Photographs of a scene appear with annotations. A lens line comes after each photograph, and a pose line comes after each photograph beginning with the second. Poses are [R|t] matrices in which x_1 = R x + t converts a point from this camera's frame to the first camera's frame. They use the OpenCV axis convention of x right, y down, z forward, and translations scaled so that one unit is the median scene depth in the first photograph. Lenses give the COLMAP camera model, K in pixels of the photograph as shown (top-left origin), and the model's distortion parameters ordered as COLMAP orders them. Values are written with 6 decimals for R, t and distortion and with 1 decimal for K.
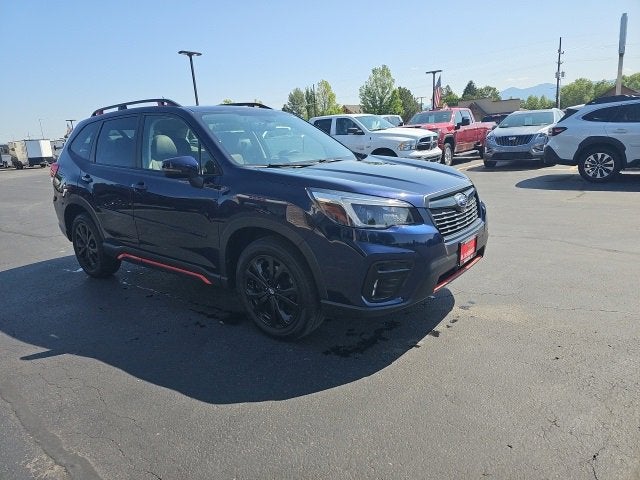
lens RADIAL K [[425.3, 0, 311.4], [0, 425.3, 241.8], [0, 0, 1]] dist [0.056809, -0.044079]
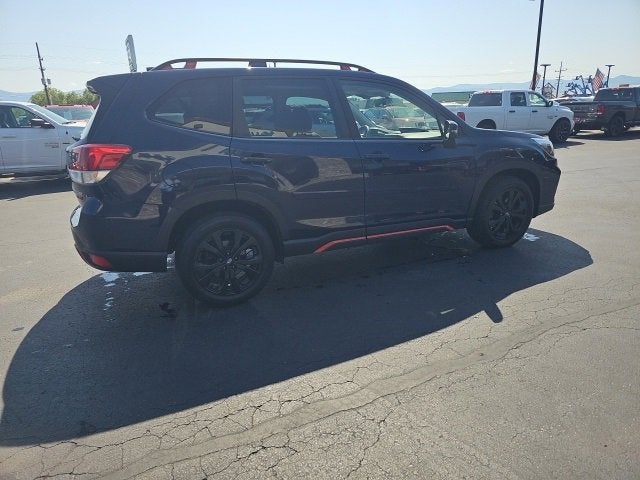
lens RADIAL K [[425.3, 0, 318.4], [0, 425.3, 247.9], [0, 0, 1]] dist [0.056809, -0.044079]
pose [[0.444264, -0.216677, 0.869299, -0.549834], [0.225113, 0.966180, 0.125779, -0.033613], [-0.867152, 0.139811, 0.478016, 0.288546]]
